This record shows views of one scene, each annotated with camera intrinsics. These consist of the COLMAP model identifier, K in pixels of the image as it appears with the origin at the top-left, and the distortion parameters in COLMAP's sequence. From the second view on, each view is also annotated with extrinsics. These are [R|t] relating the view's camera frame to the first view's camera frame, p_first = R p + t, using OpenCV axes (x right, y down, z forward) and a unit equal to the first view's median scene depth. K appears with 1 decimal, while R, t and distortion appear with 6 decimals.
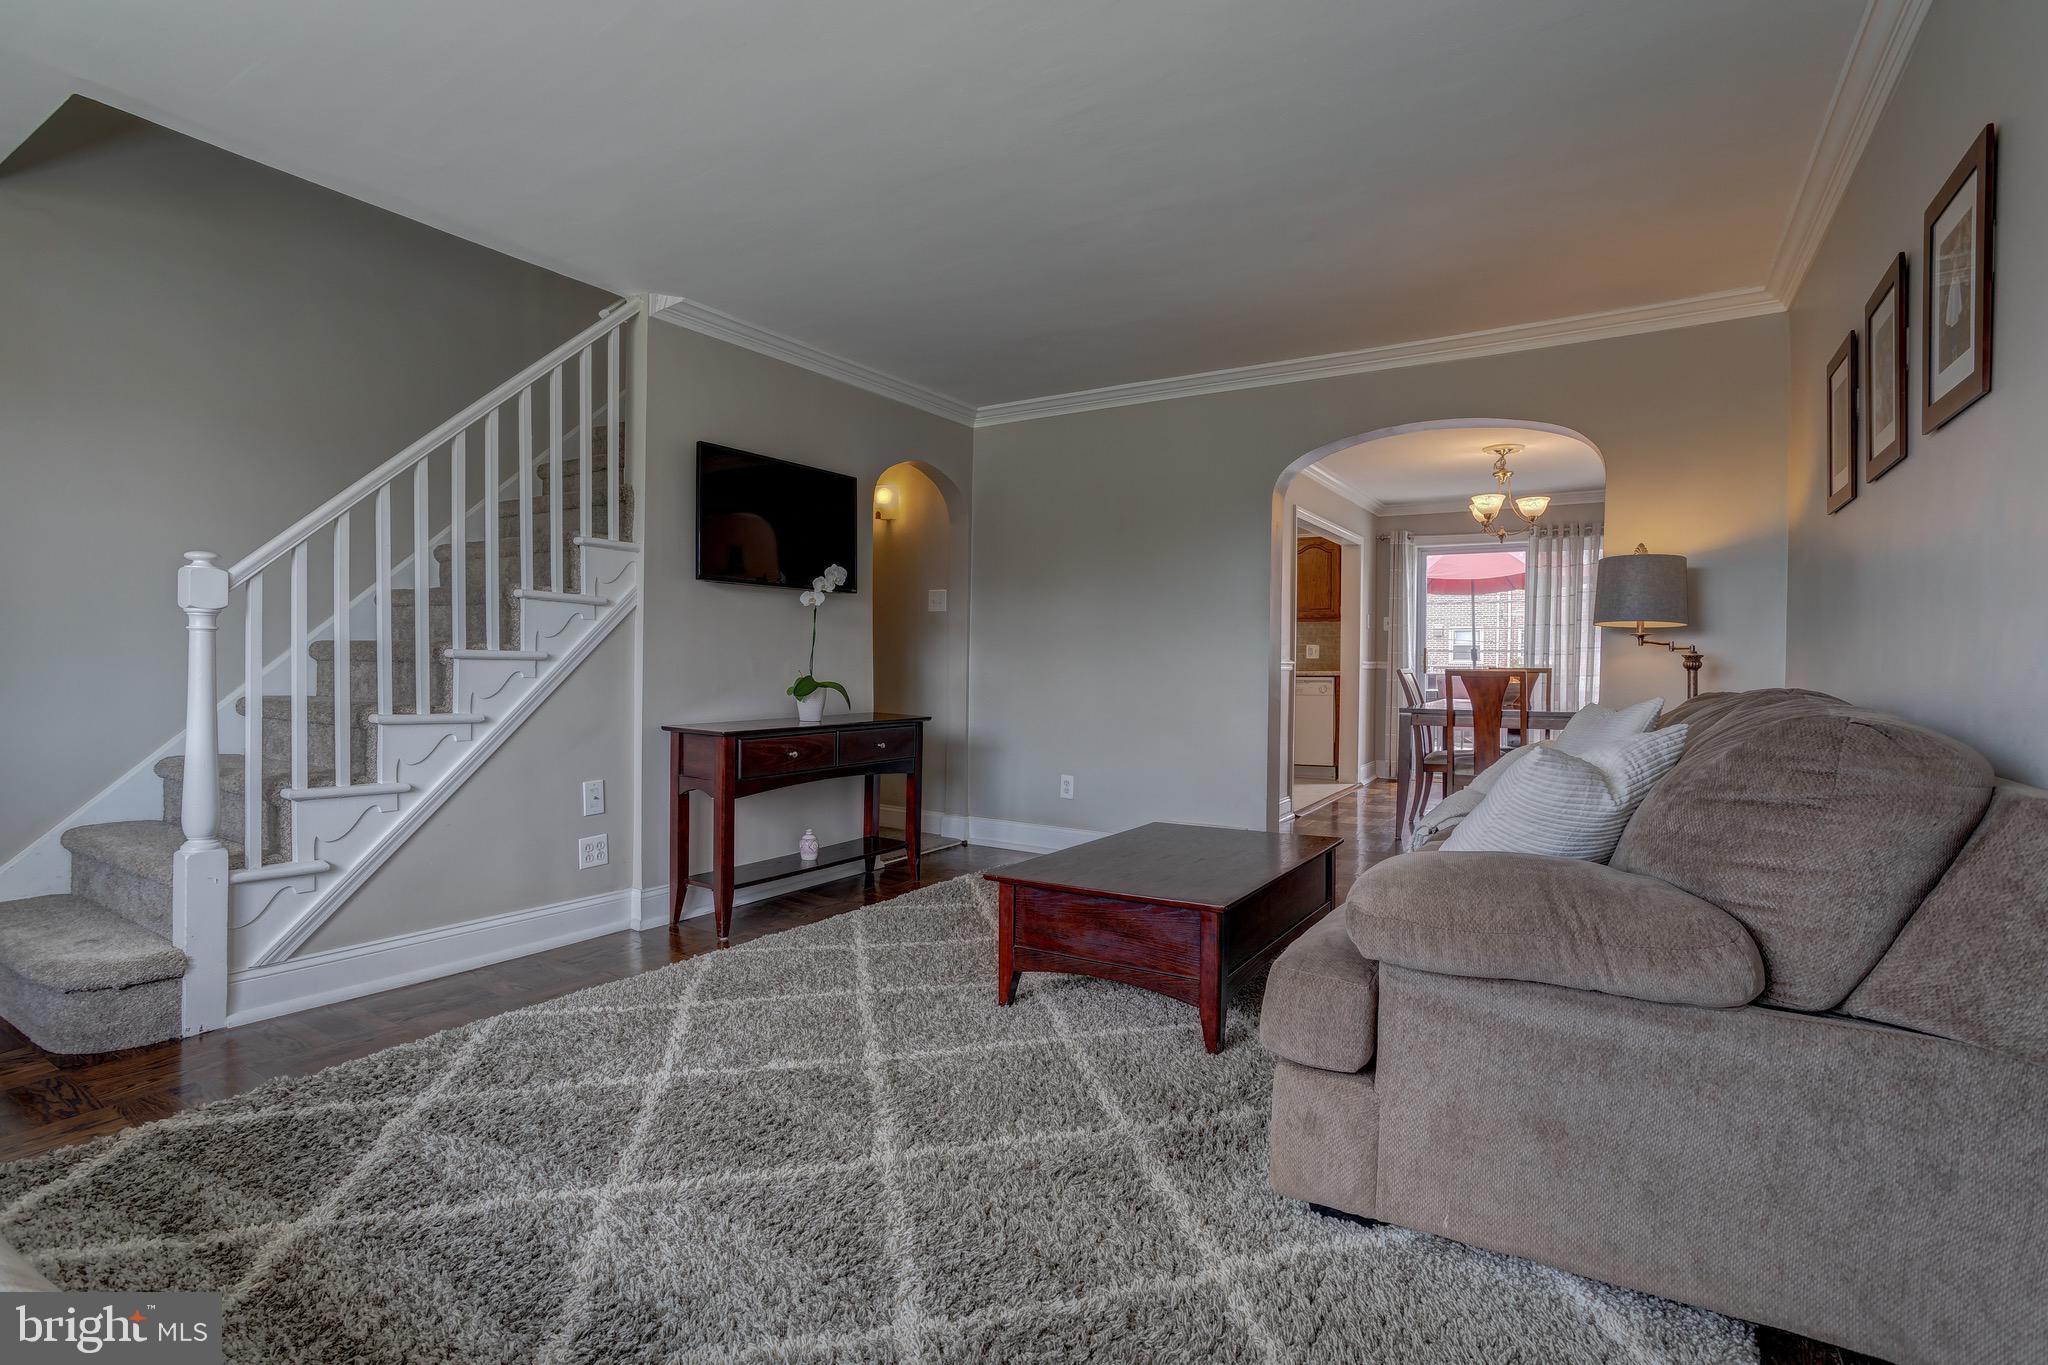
lens RADIAL K [[995.0, 0, 1016.7], [0, 995.0, 666.3], [0, 0, 1]] dist [-0.046428, 0.035764]
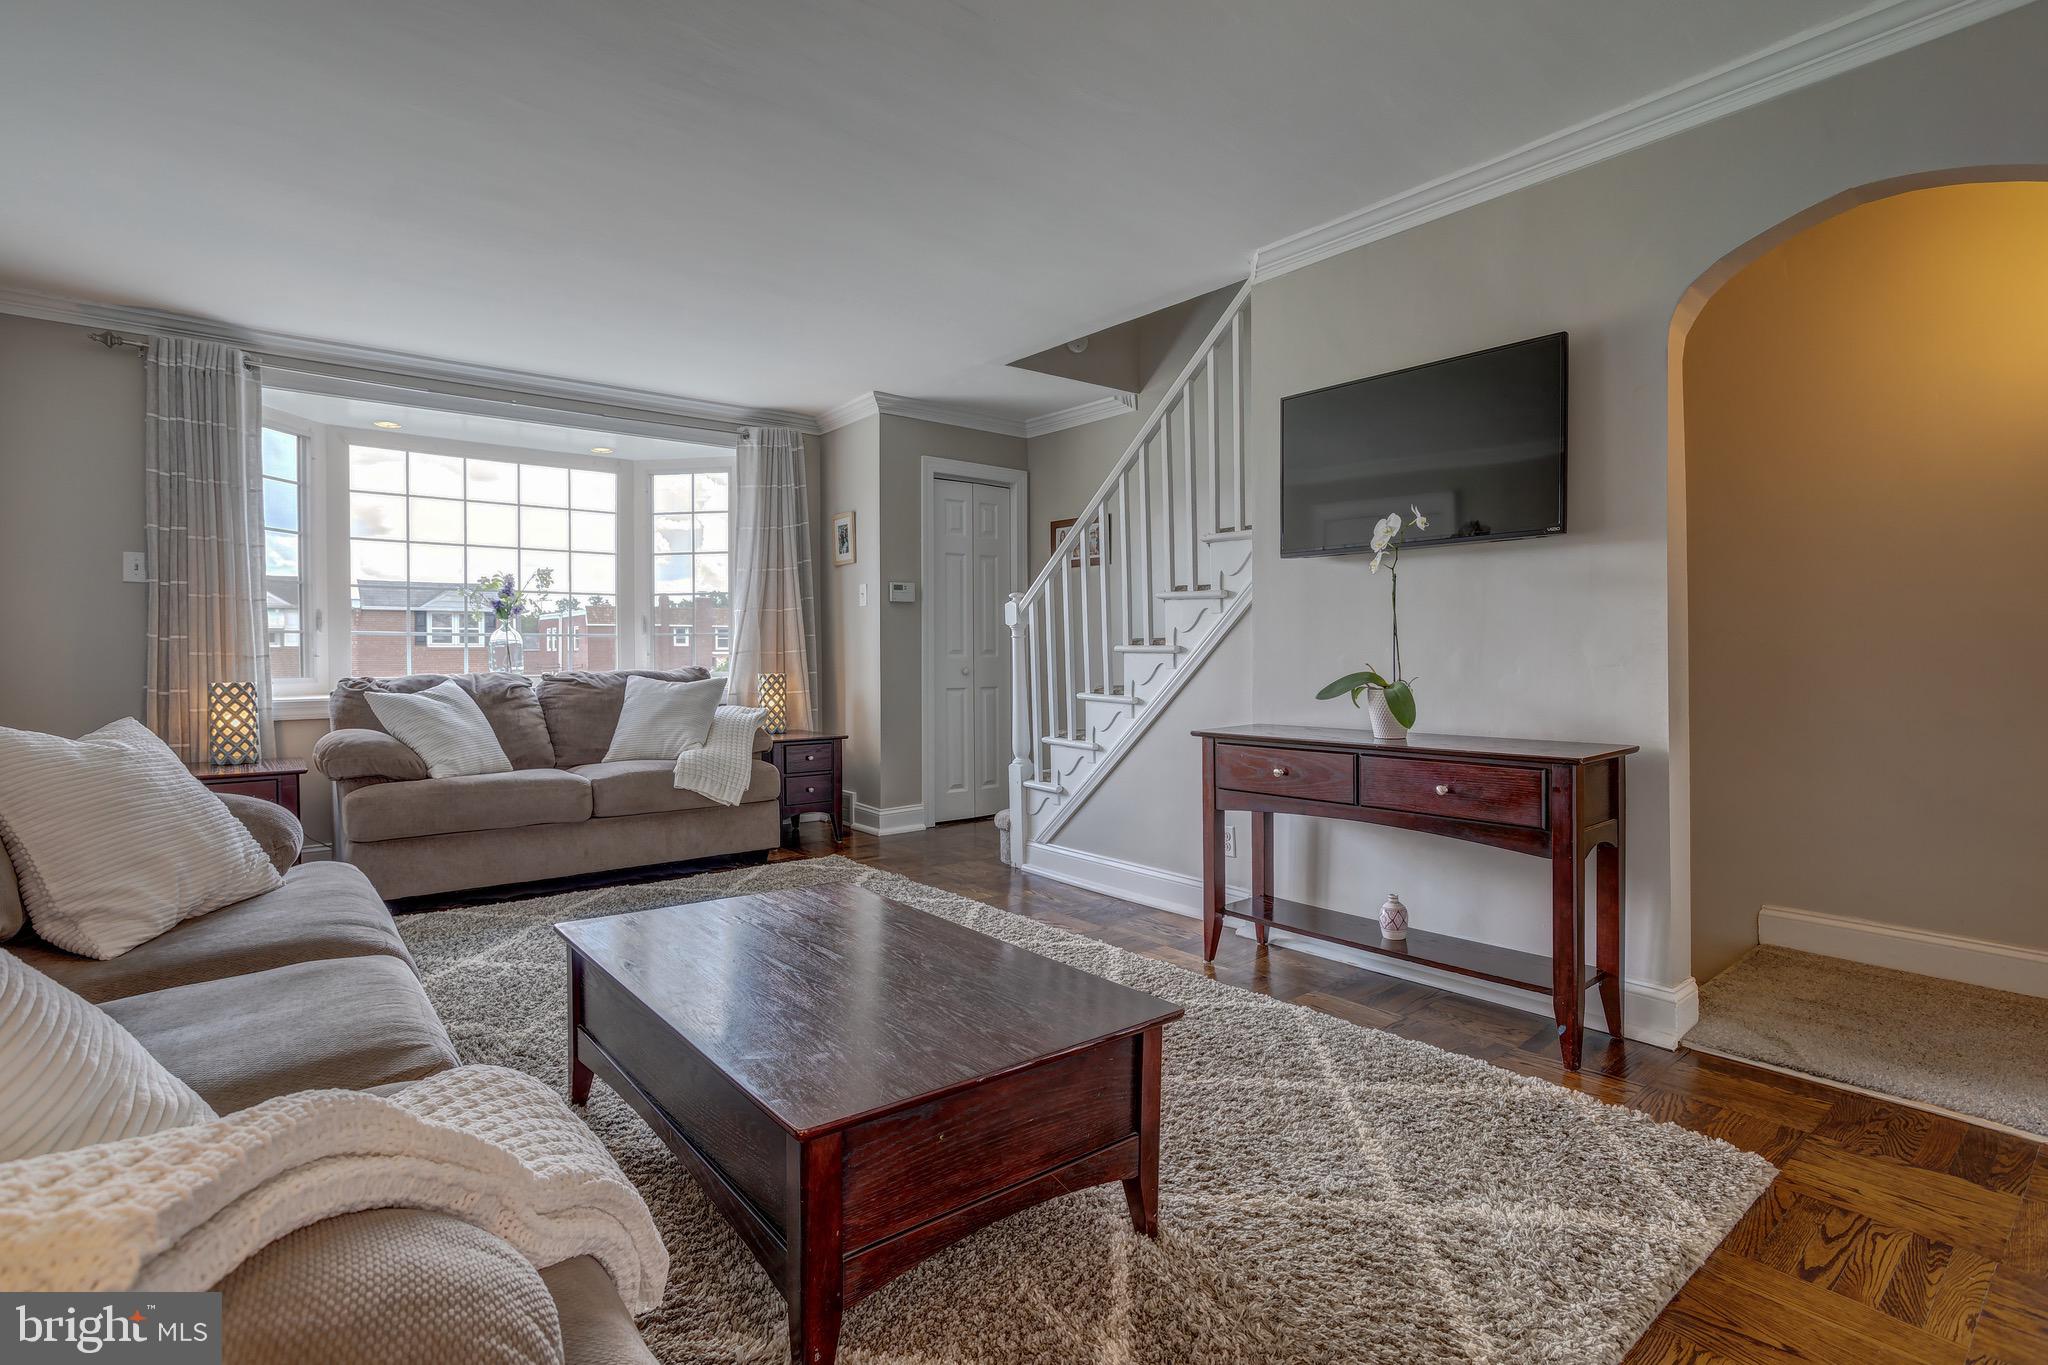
lens RADIAL K [[995.0, 0, 1016.7], [0, 995.0, 666.3], [0, 0, 1]] dist [-0.046428, 0.035764]
pose [[-0.326873, -0.002002, -0.945066, 0.632245], [-0.006318, 0.999980, 0.000067, 0.011280], [0.945047, 0.005993, -0.326879, 1.187294]]
